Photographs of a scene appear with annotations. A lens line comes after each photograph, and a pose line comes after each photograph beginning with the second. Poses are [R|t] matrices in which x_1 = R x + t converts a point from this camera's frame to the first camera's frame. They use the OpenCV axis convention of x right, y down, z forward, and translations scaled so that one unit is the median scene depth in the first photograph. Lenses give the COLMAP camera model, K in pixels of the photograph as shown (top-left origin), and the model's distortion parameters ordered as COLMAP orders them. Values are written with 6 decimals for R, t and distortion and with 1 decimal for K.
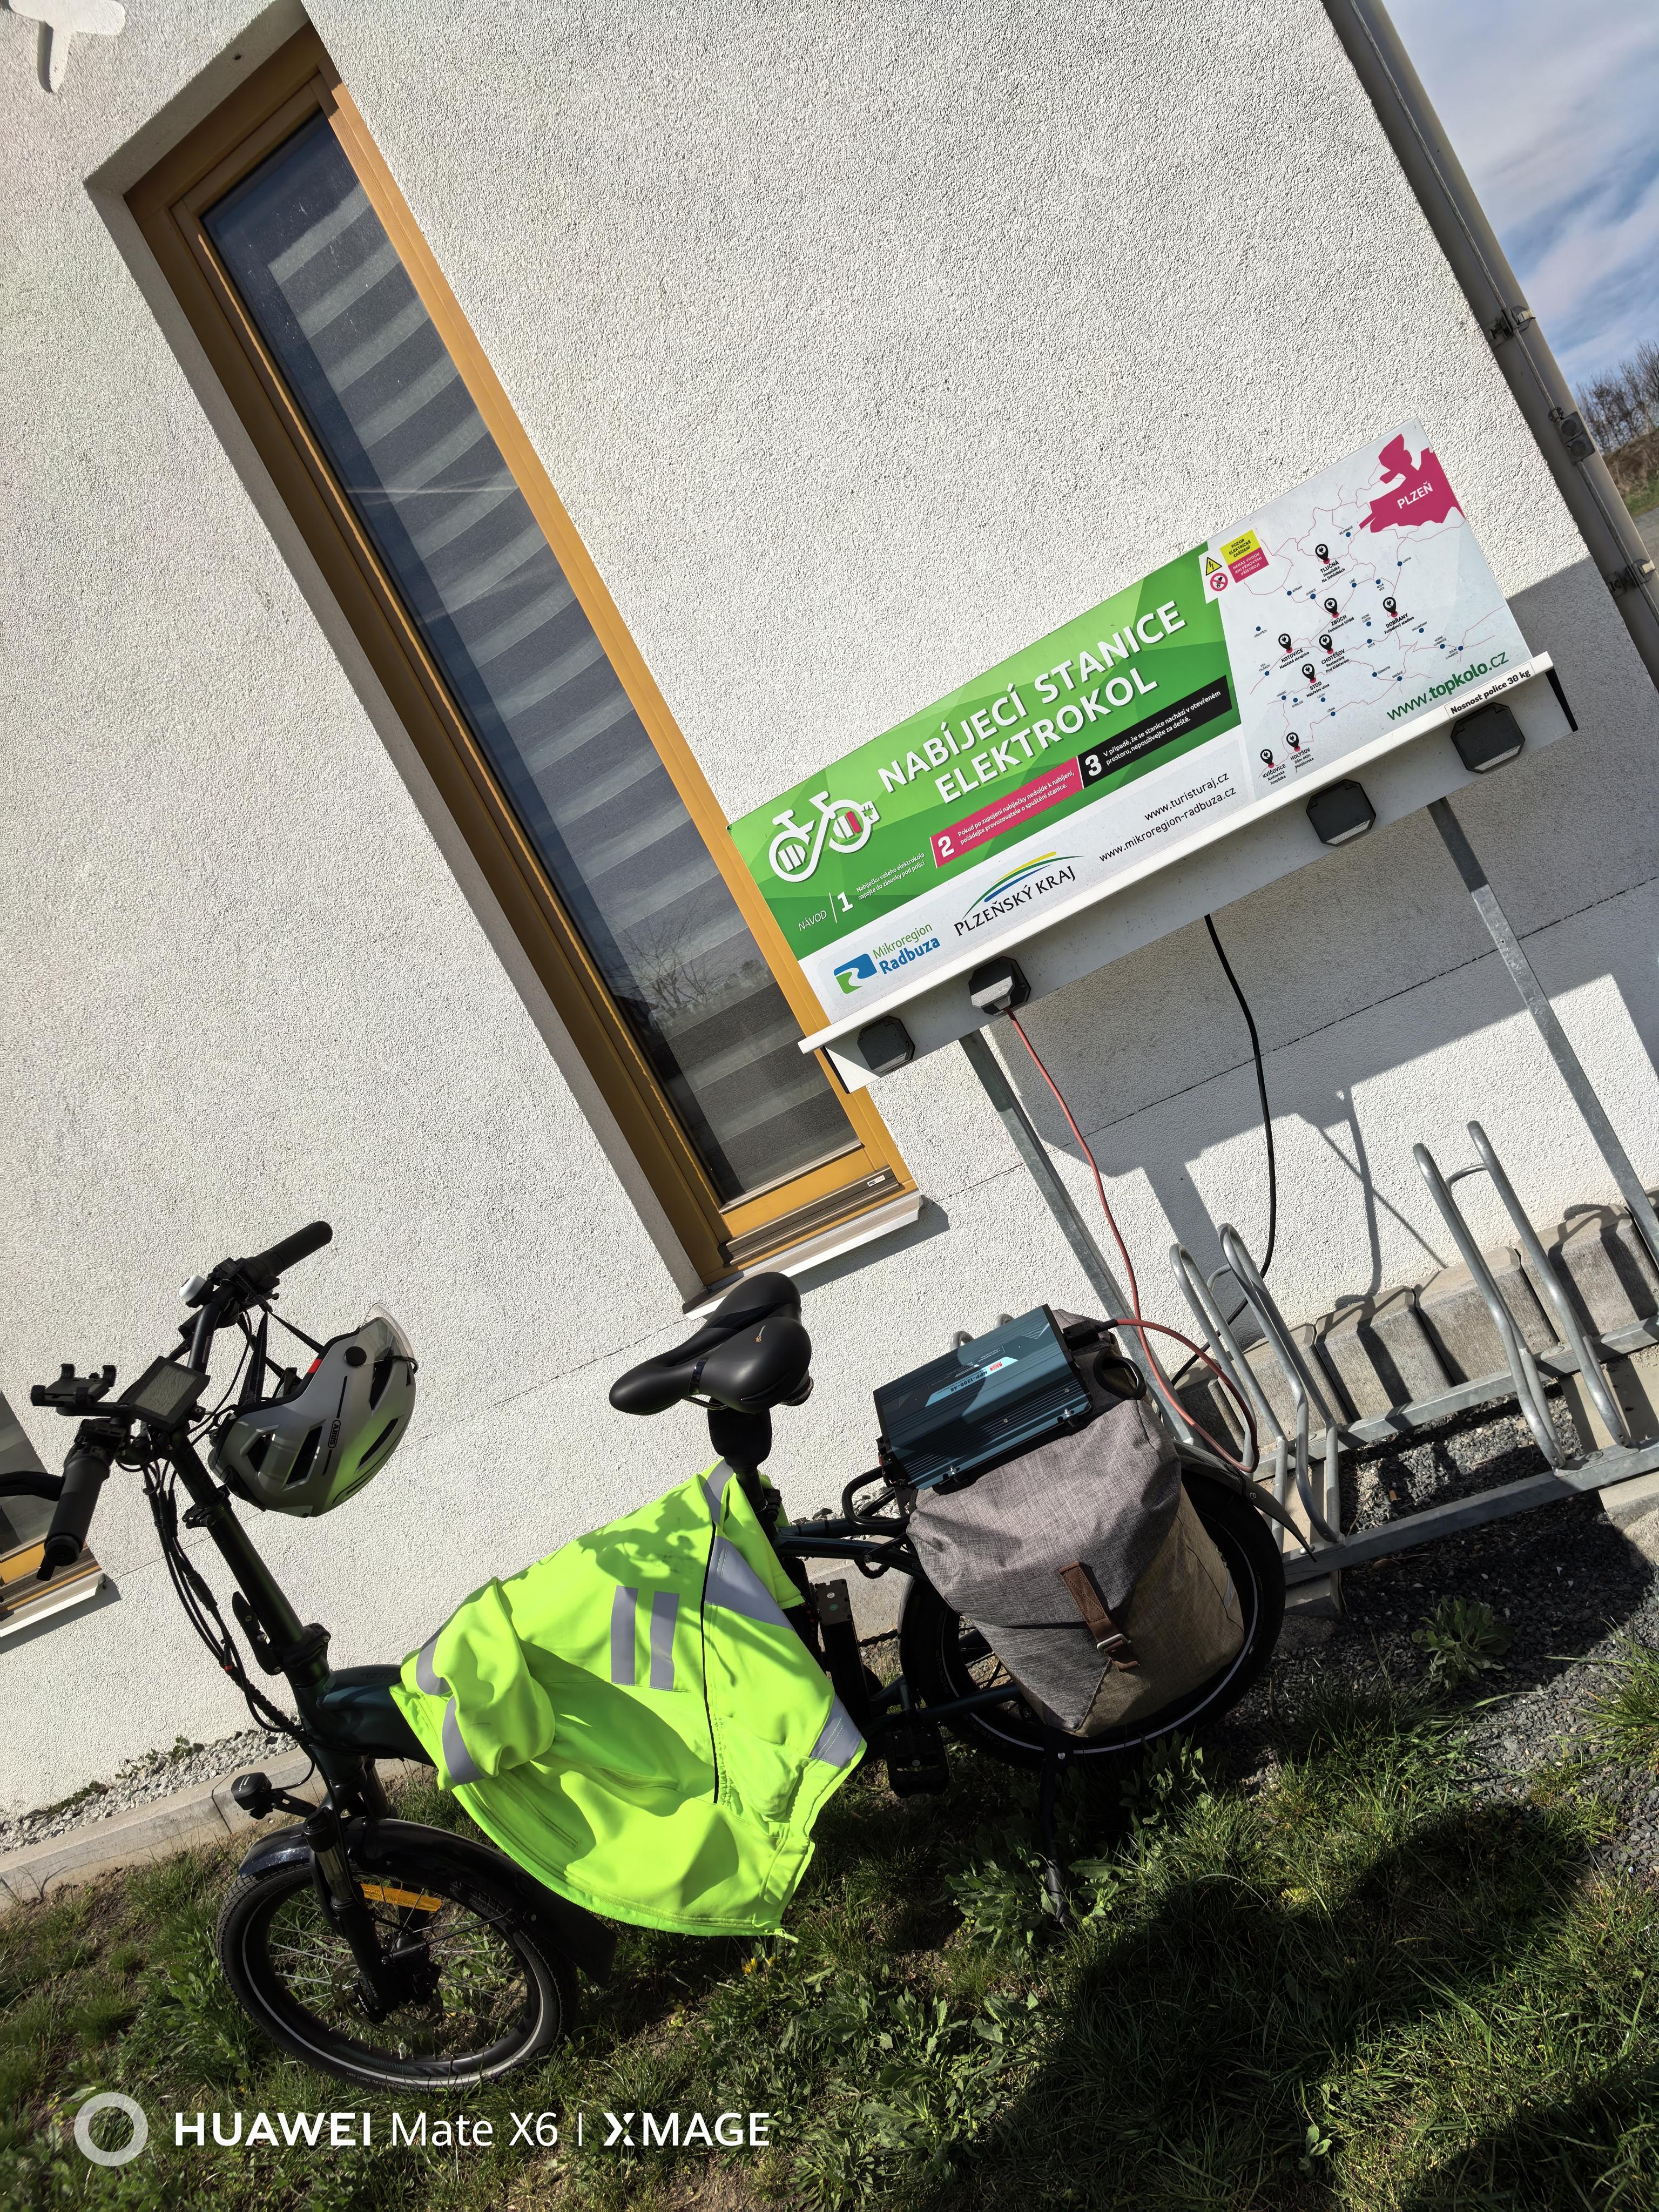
lens RADIAL K [[1569.4, 0, 836.5], [0, 1569.4, 1105.8], [0, 0, 1]] dist [0.052775, -0.027258]
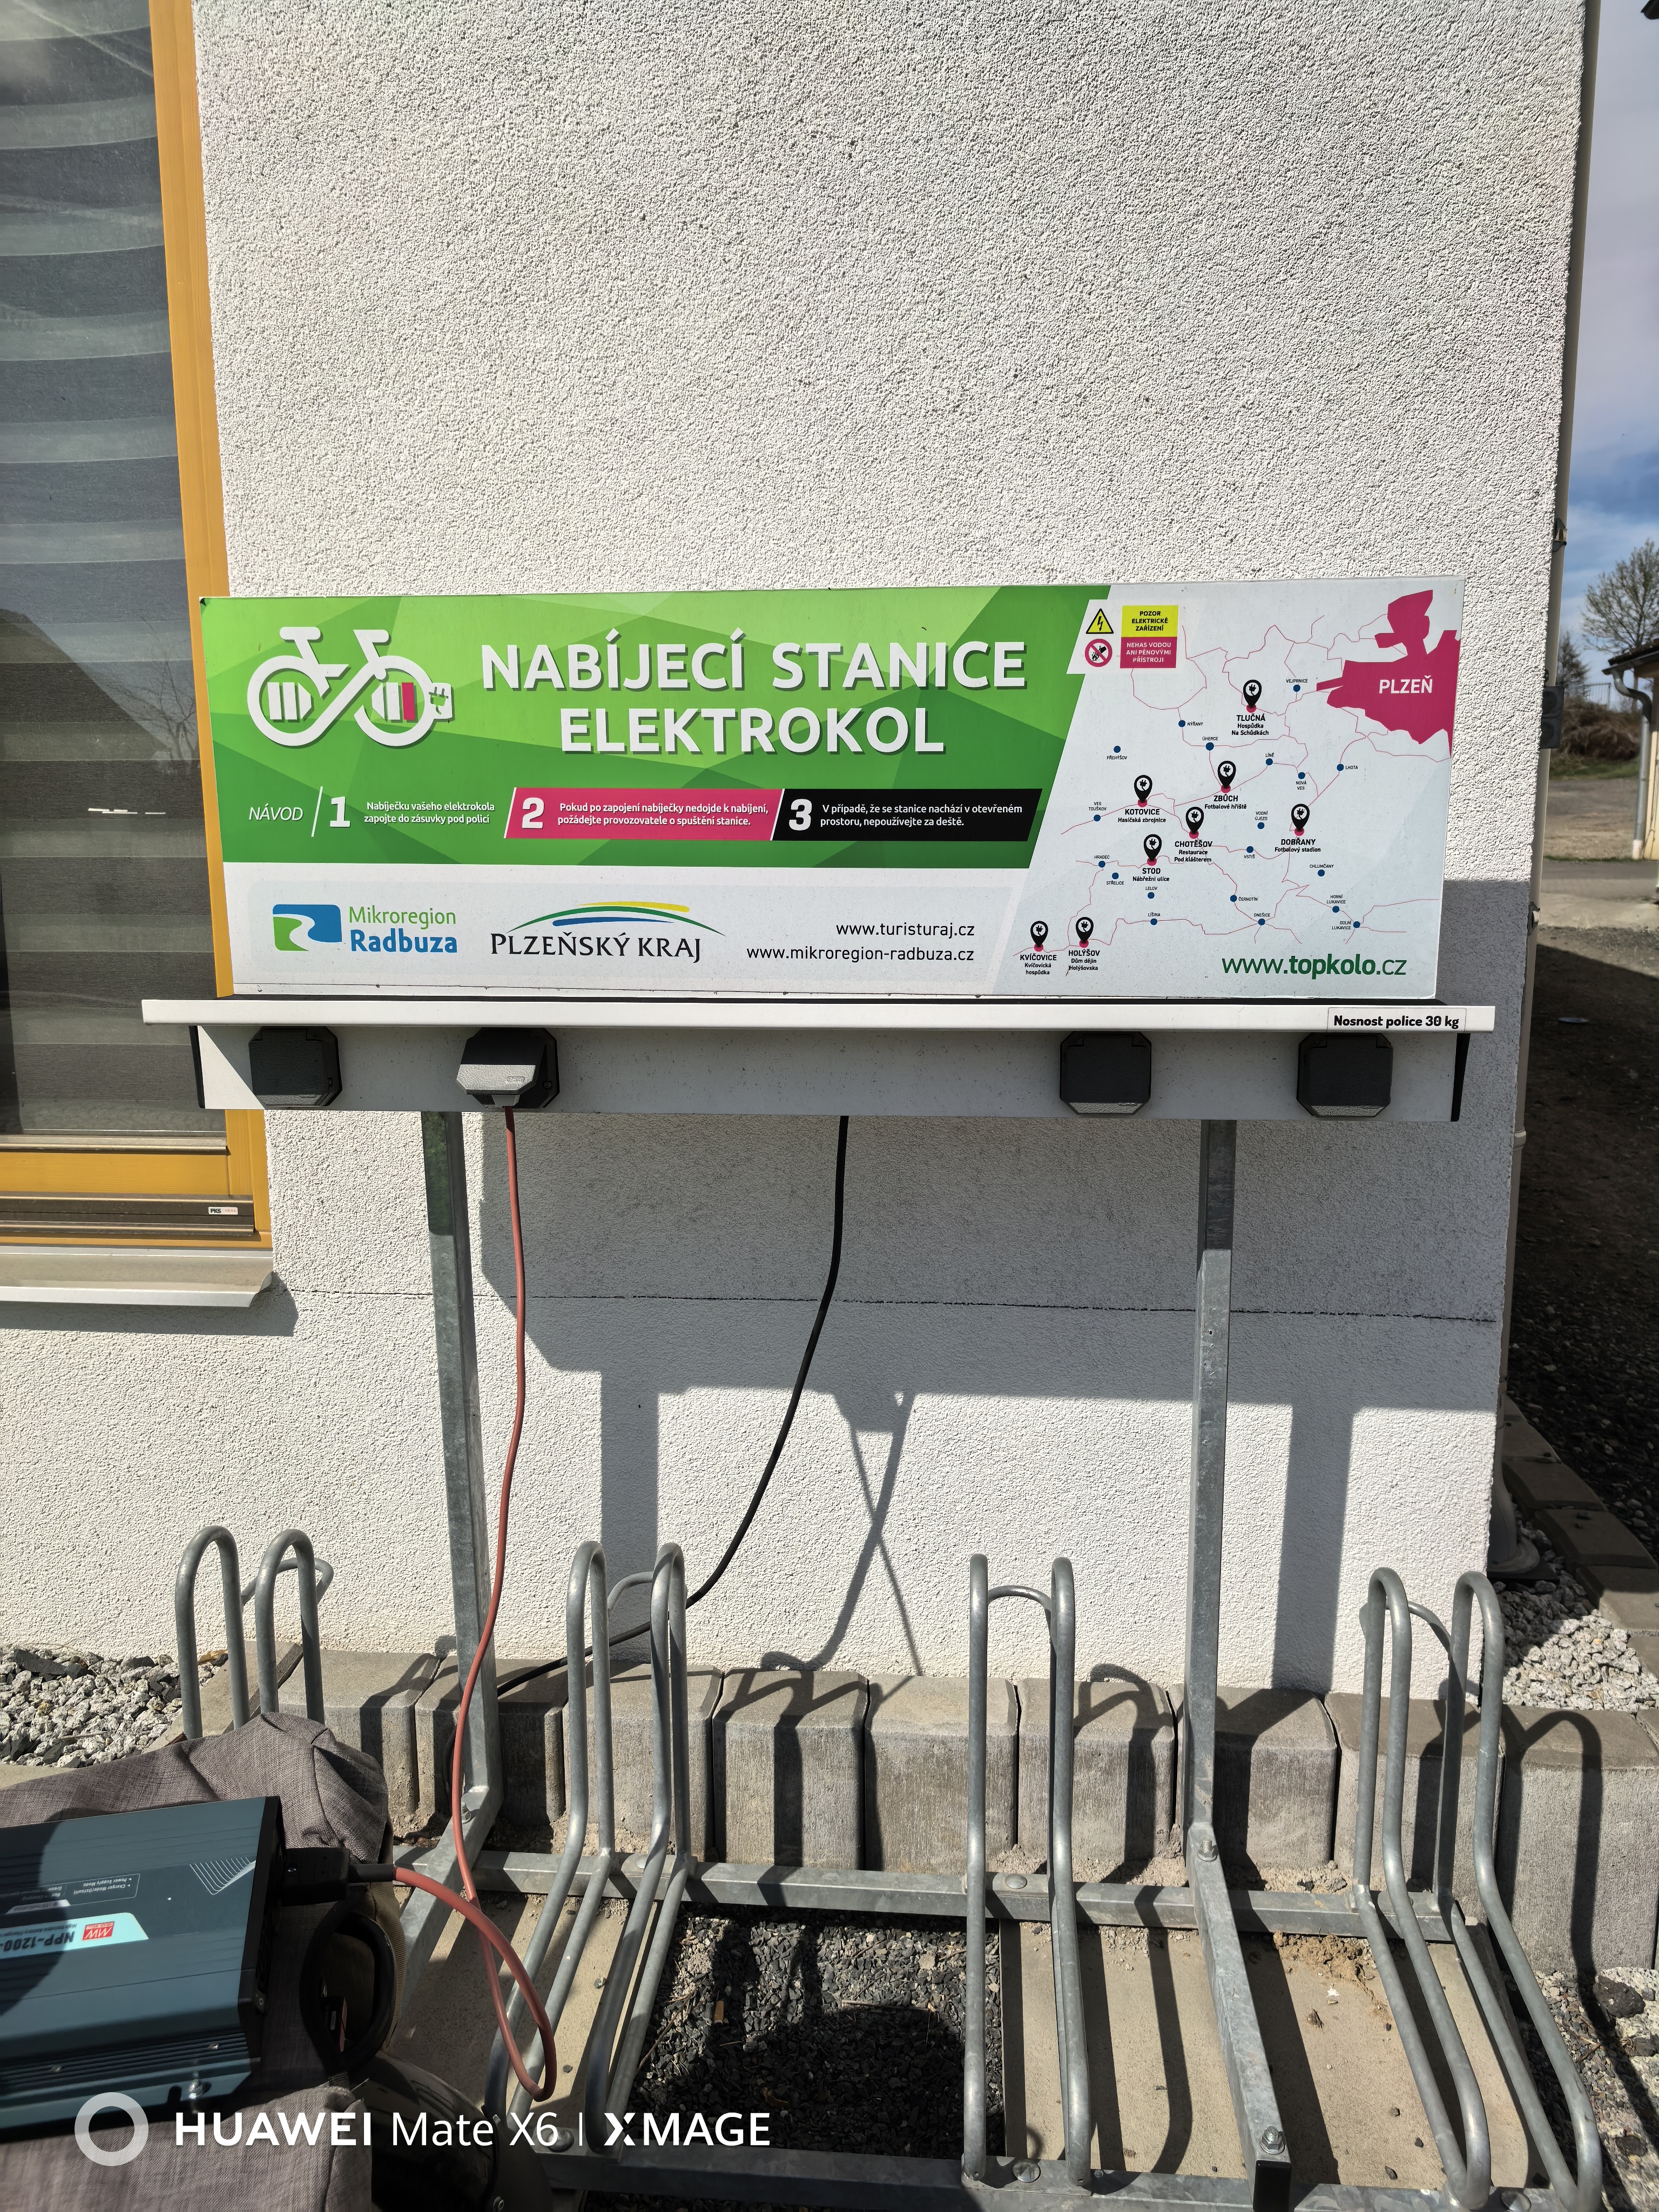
lens RADIAL K [[1569.4, 0, 835.5], [0, 1569.4, 1105.9], [0, 0, 1]] dist [0.052775, -0.027258]
pose [[0.858157, 0.413593, 0.304149, 0.031909], [-0.424914, 0.904691, -0.031337, -0.094677], [-0.288122, -0.102345, 0.952109, 0.378048]]
